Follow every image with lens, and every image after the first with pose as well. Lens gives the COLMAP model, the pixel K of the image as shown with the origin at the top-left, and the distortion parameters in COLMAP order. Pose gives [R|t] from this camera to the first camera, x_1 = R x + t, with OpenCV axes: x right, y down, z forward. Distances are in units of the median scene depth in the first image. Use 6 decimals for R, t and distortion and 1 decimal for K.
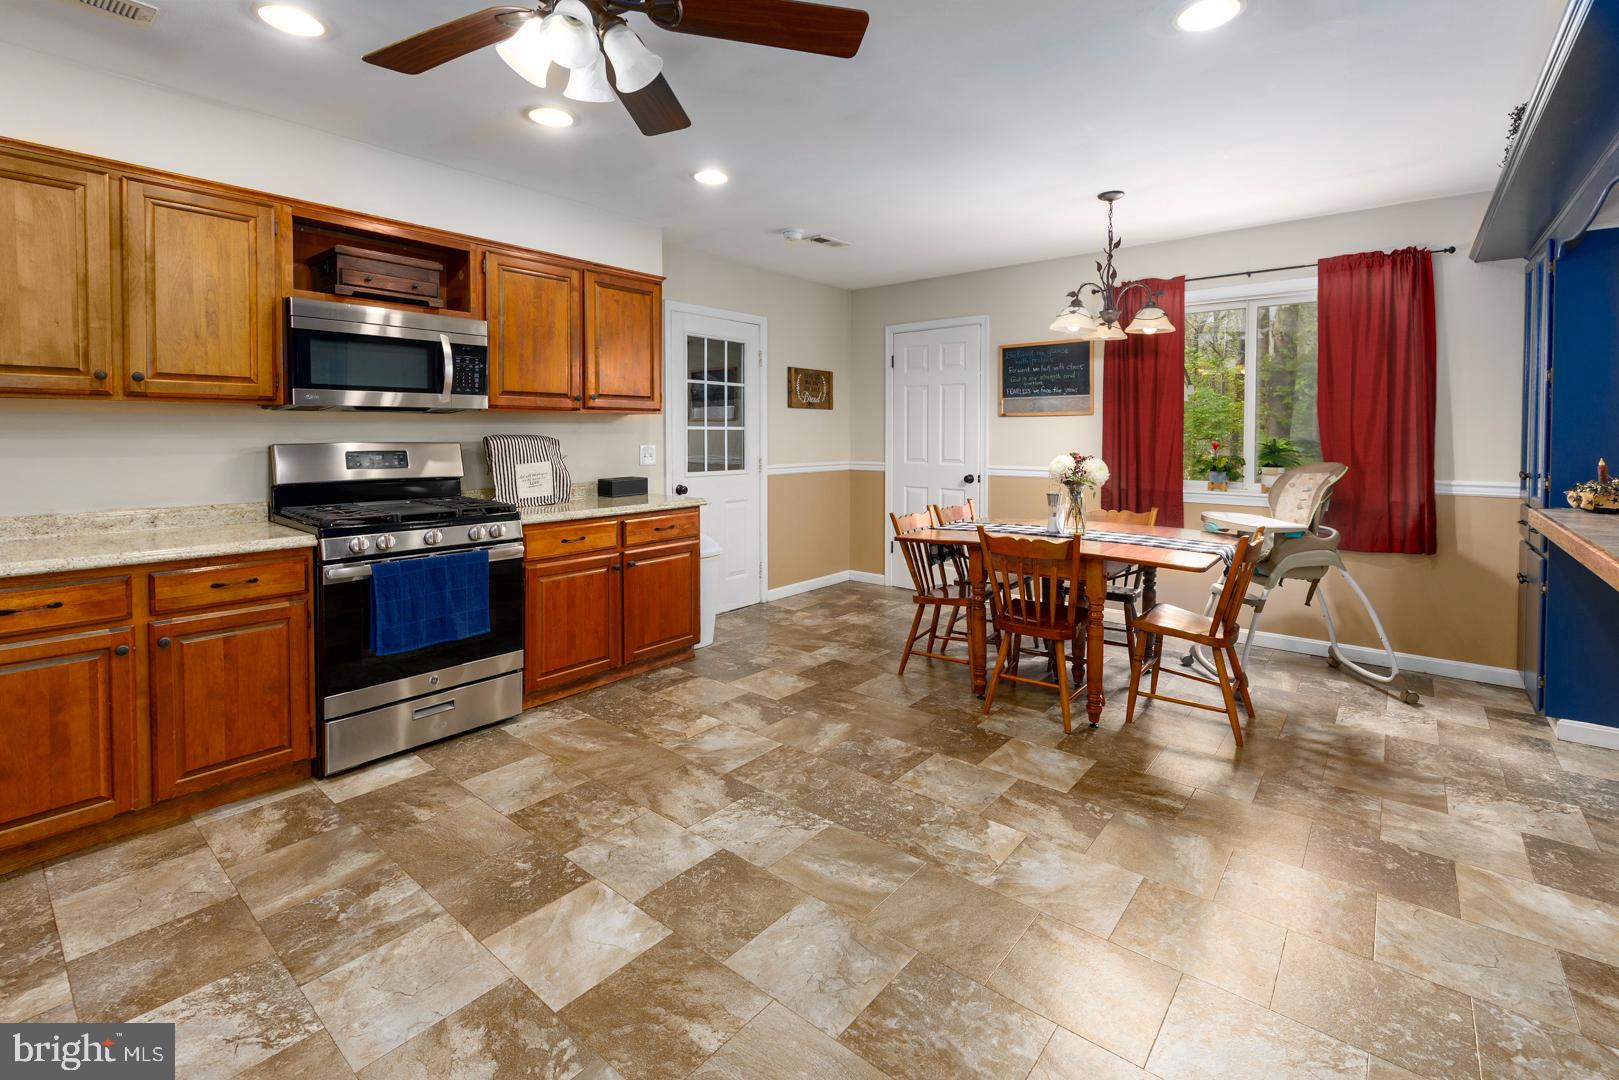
lens RADIAL K [[703.9, 0, 808.3], [0, 703.9, 443.5], [0, 0, 1]] dist [-0.001010, 0.000371]
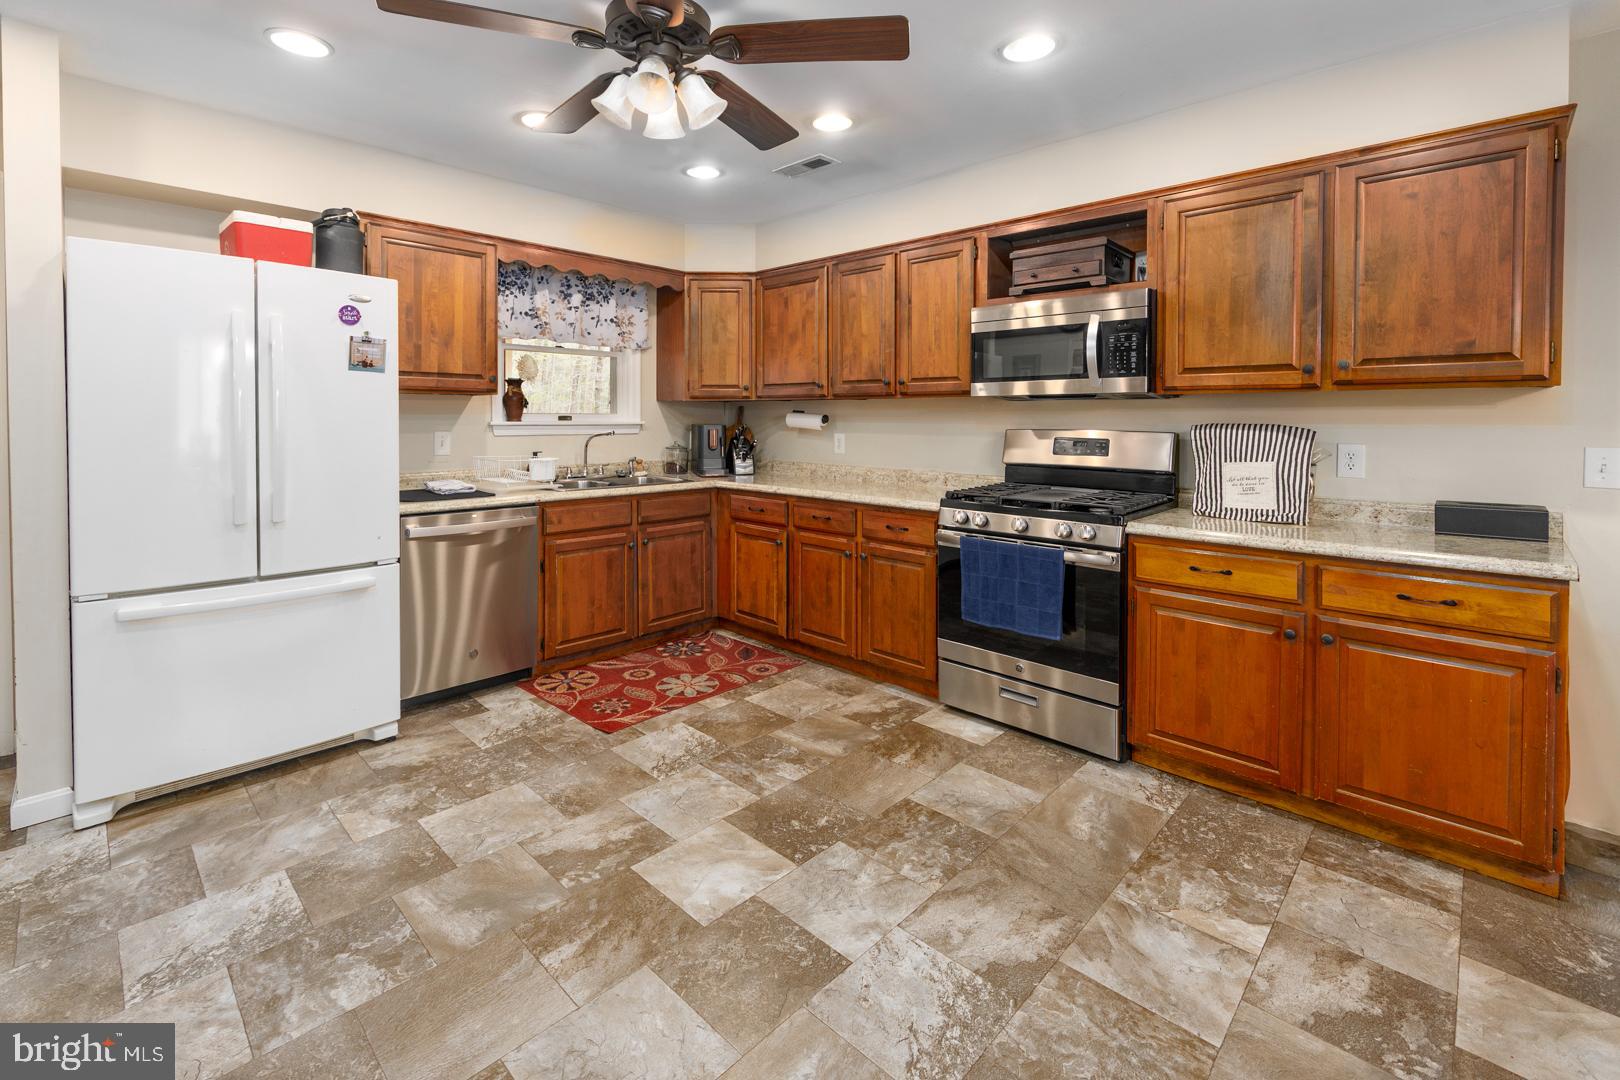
lens RADIAL K [[721.0, 0, 808.4], [0, 721.0, 432.5], [0, 0, 1]] dist [0.000005, 0.000787]
pose [[-0.069695, 0.020320, -0.997361, 0.574581], [-0.018286, 0.999599, 0.021644, -0.016365], [0.997401, 0.019746, -0.069295, 0.872492]]
